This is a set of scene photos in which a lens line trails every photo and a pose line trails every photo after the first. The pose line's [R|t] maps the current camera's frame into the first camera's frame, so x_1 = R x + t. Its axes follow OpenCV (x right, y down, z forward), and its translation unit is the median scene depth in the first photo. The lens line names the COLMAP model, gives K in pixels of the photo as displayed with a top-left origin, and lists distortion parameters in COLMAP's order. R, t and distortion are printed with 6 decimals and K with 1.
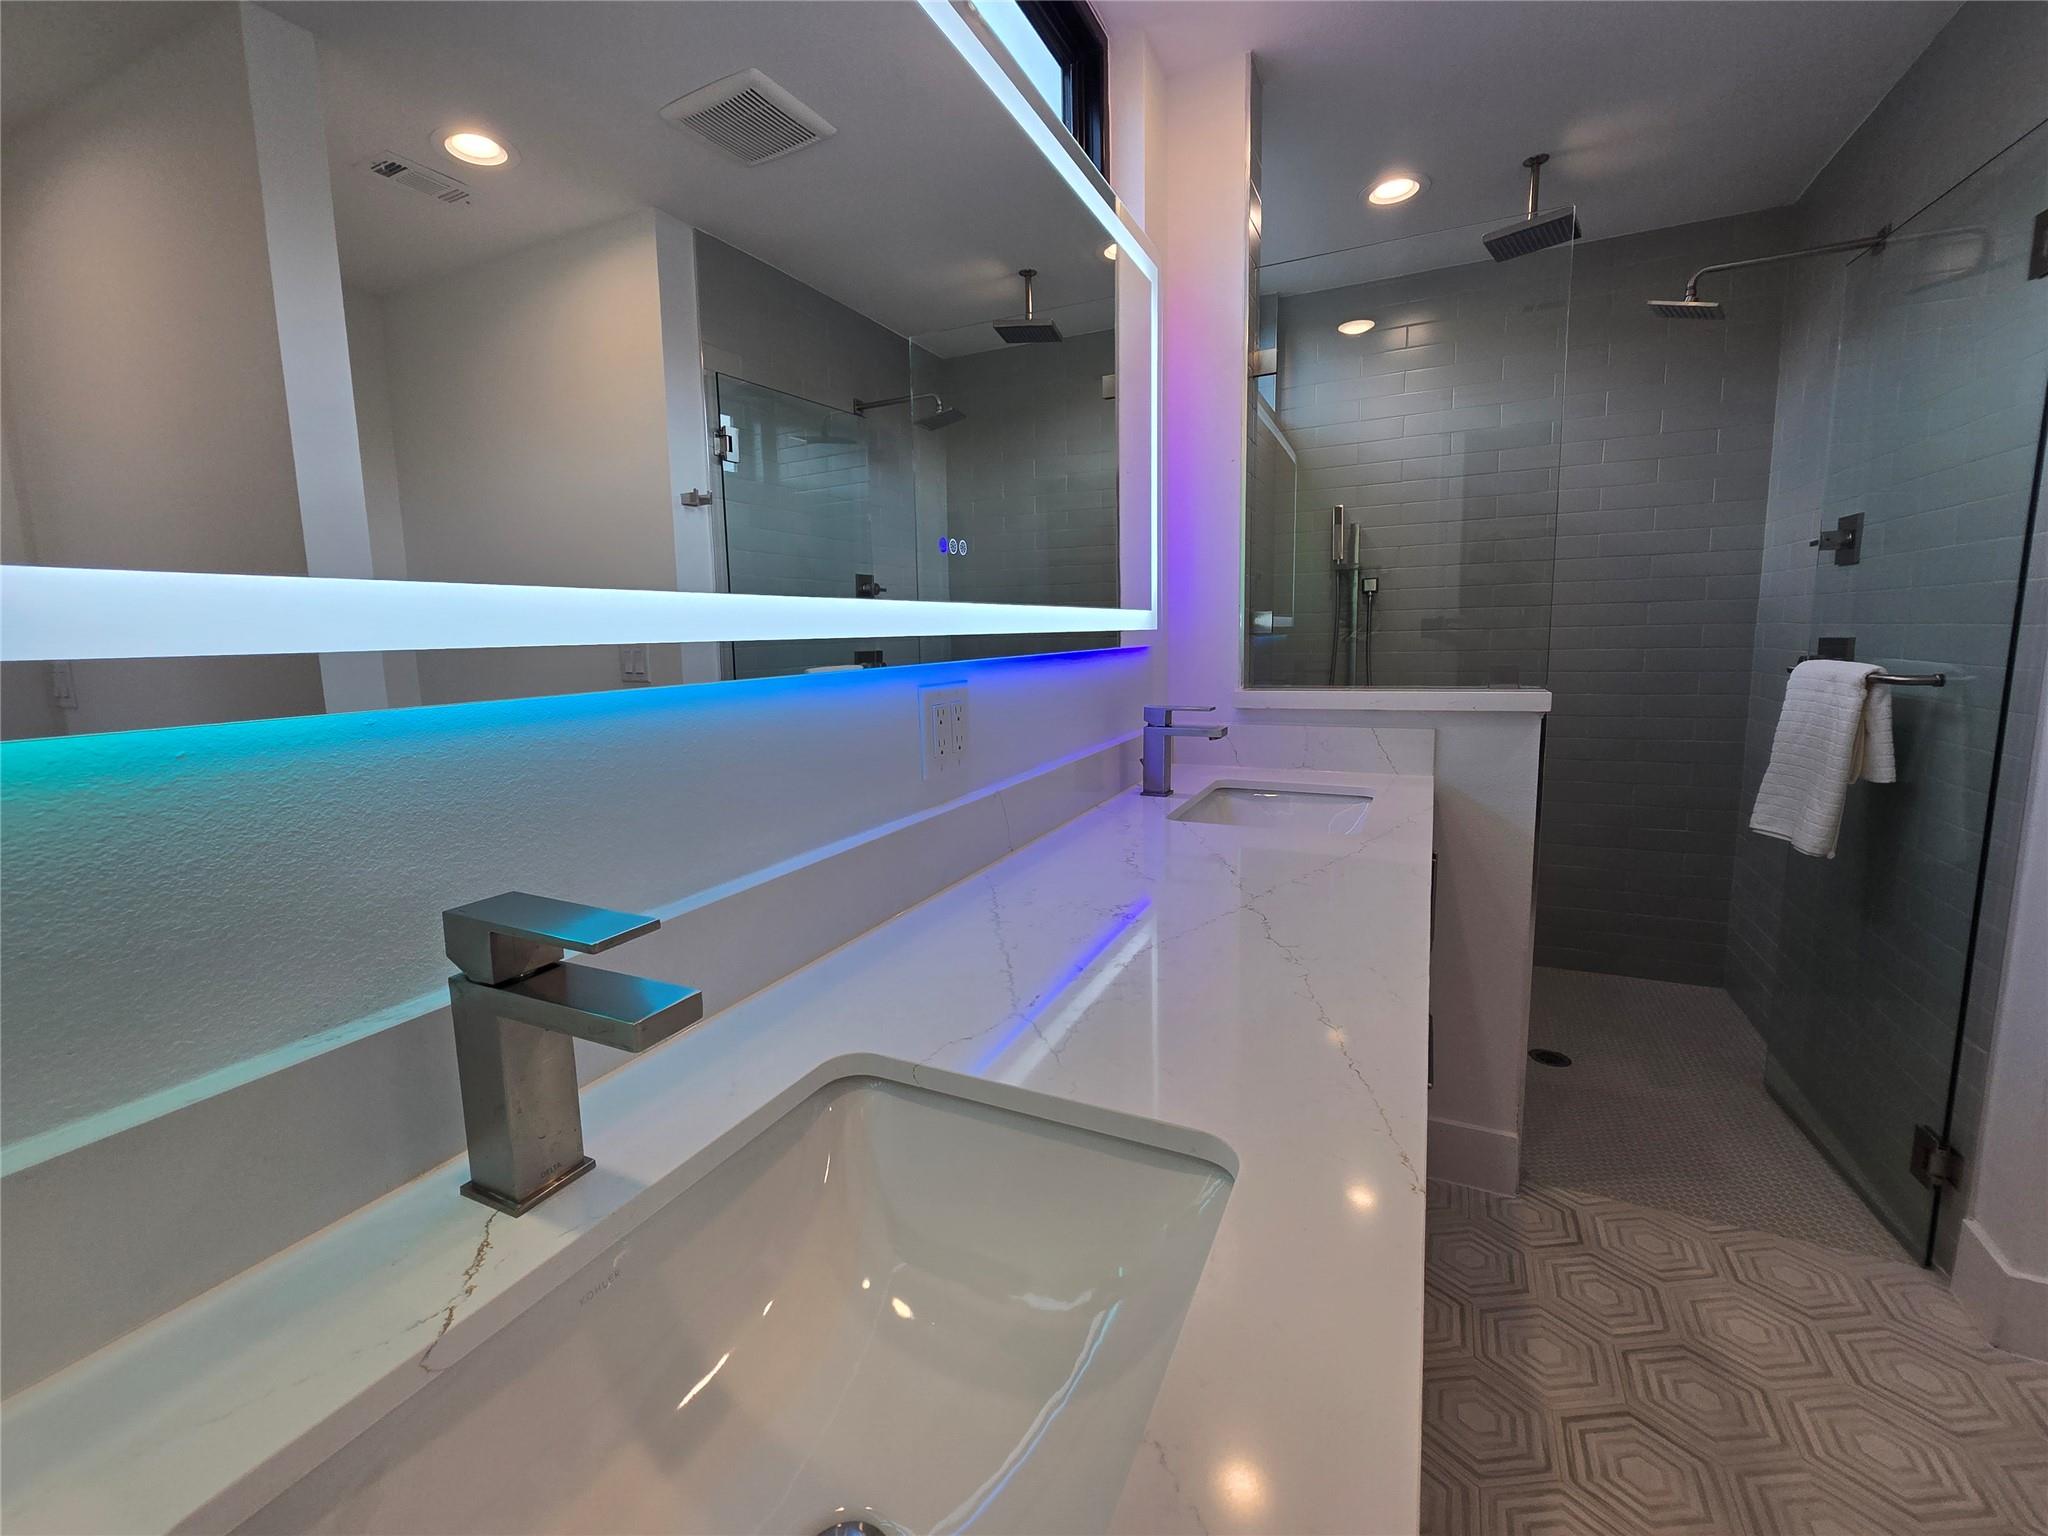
lens RADIAL K [[844.9, 0, 1020.1], [0, 844.9, 758.8], [0, 0, 1]] dist [-0.003493, -0.000028]
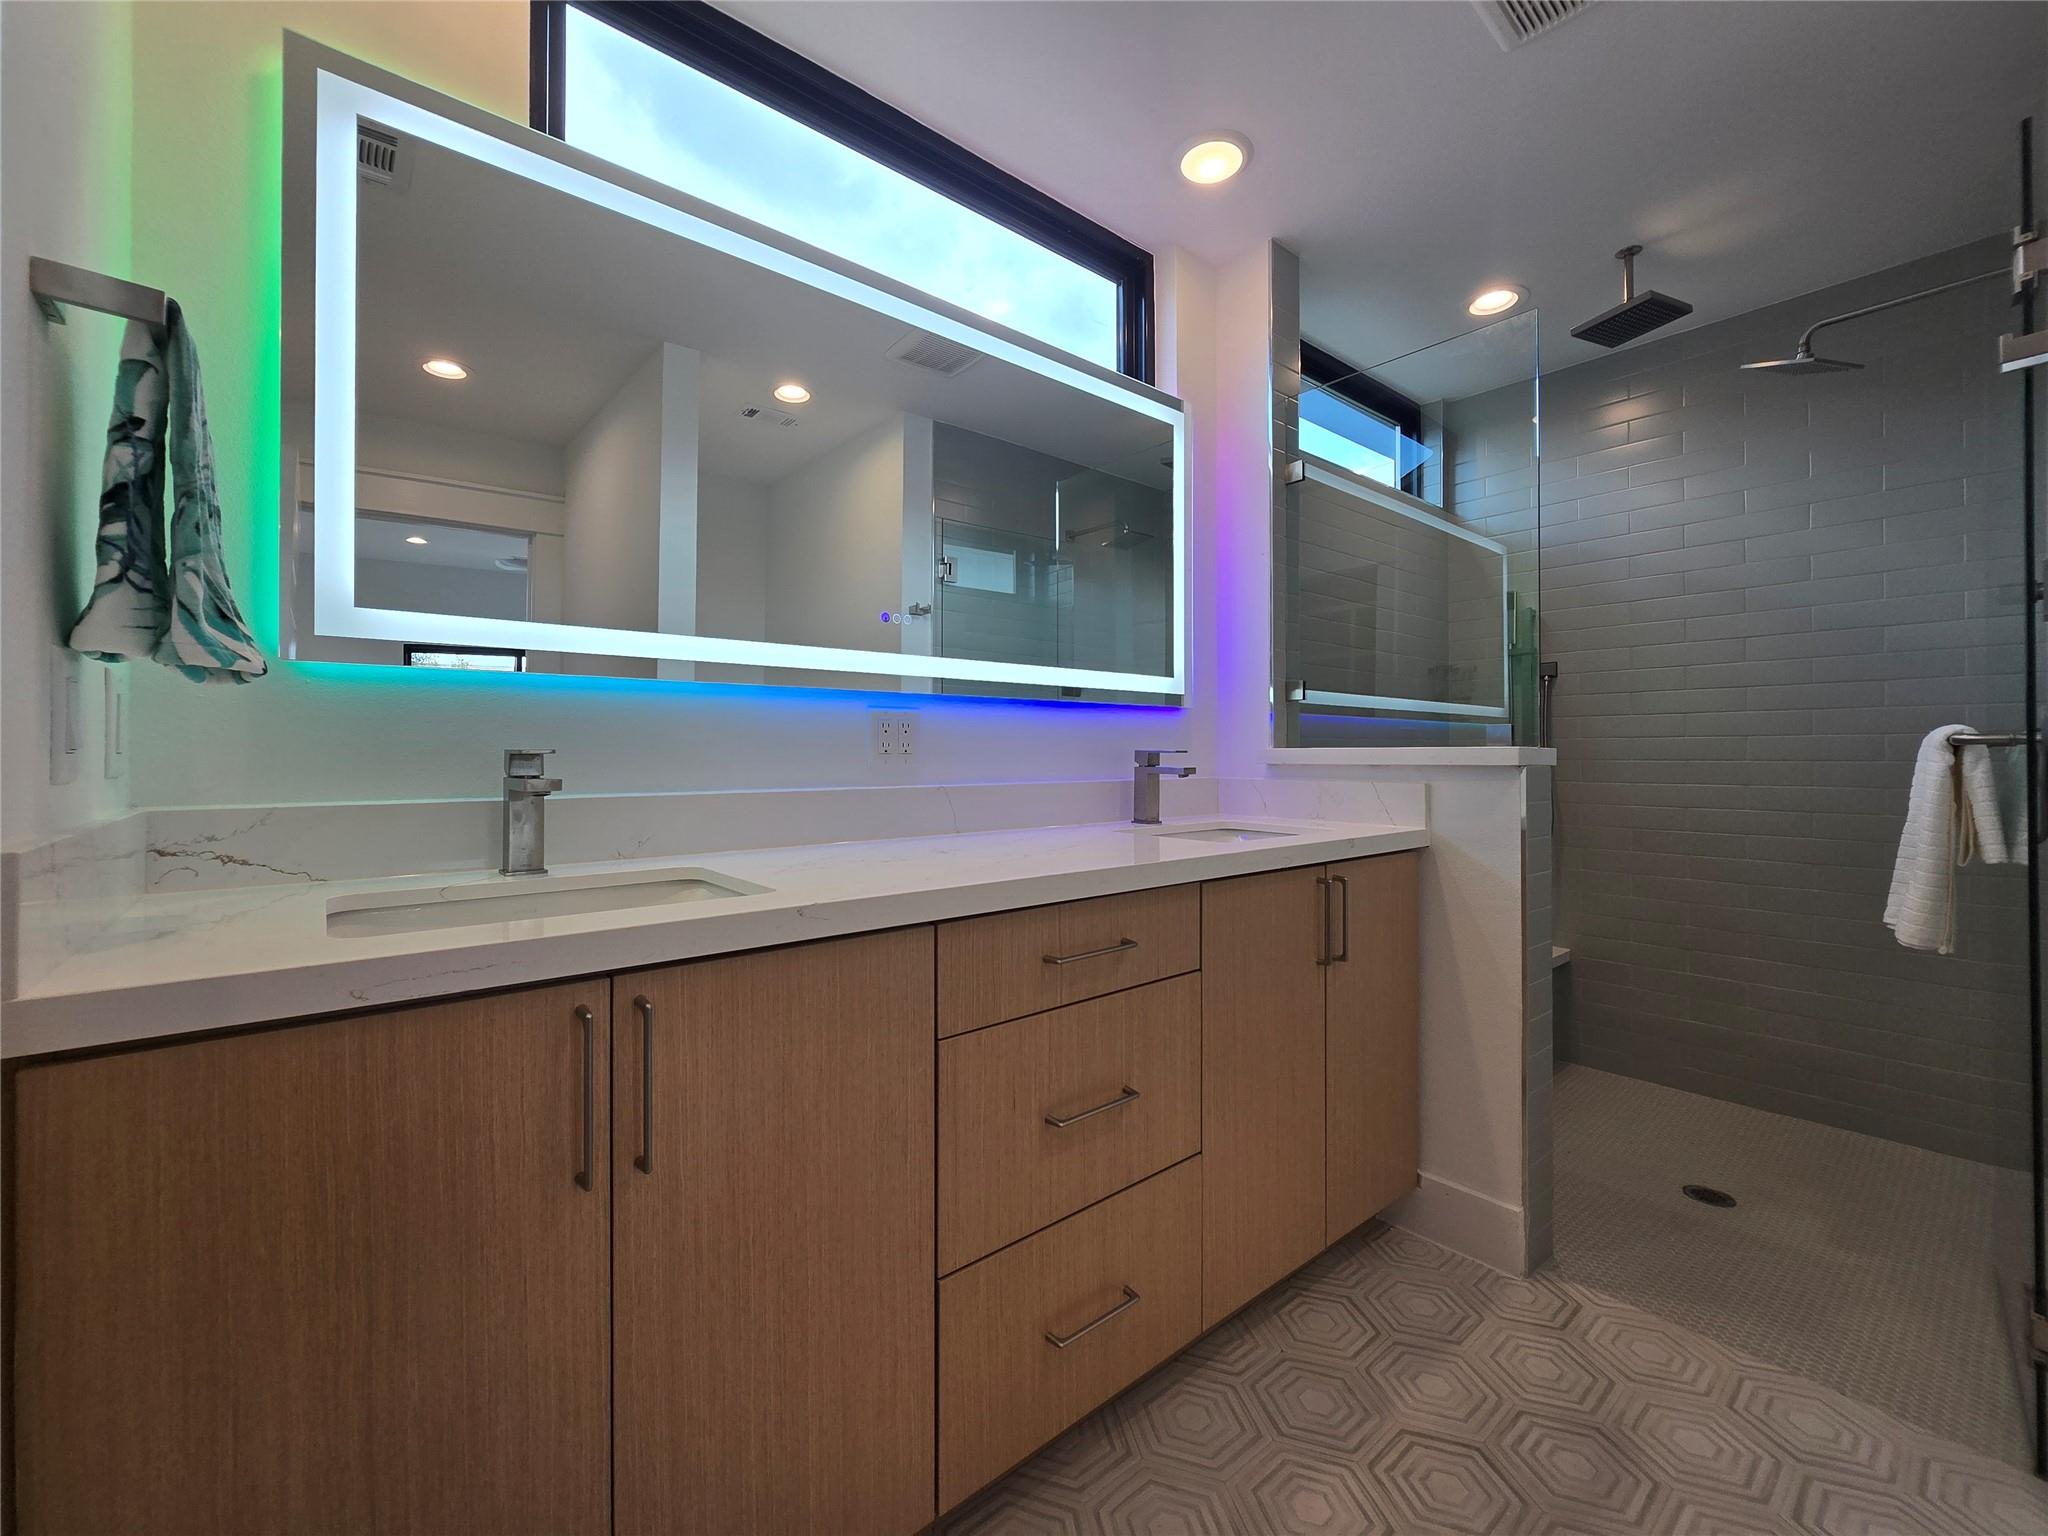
lens RADIAL K [[844.9, 0, 1029.6], [0, 844.9, 758.7], [0, 0, 1]] dist [-0.003493, -0.000028]
pose [[0.915382, 0.027012, -0.401679, 0.438599], [-0.081004, 0.989699, -0.118044, 0.095365], [0.394352, 0.140593, 0.908141, -0.157403]]
